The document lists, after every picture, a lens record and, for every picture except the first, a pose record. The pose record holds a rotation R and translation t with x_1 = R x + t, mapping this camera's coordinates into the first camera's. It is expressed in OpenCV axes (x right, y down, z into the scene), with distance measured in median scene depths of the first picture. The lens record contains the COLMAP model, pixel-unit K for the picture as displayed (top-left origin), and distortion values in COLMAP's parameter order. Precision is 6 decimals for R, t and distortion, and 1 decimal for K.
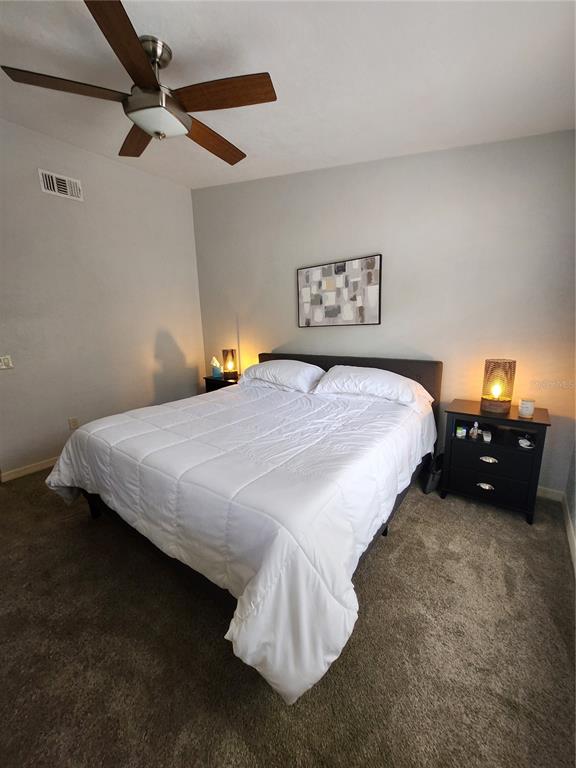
lens RADIAL K [[310.7, 0, 281.4], [0, 310.7, 386.1], [0, 0, 1]] dist [0.002821, 0.000885]
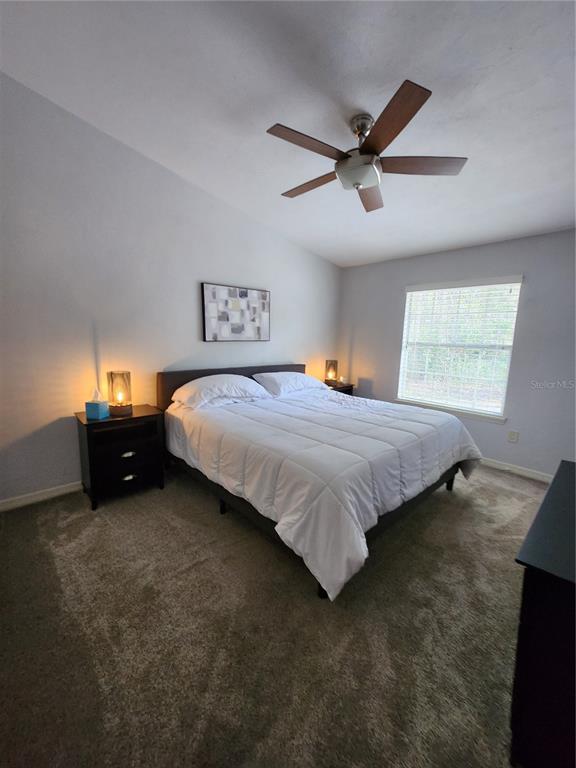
lens RADIAL K [[310.7, 0, 281.4], [0, 310.7, 386.1], [0, 0, 1]] dist [0.002821, 0.000885]
pose [[0.156720, -0.124872, 0.979717, -0.974951], [0.166645, 0.981096, 0.098390, -0.120051], [-0.973483, 0.147846, 0.174566, 0.685260]]
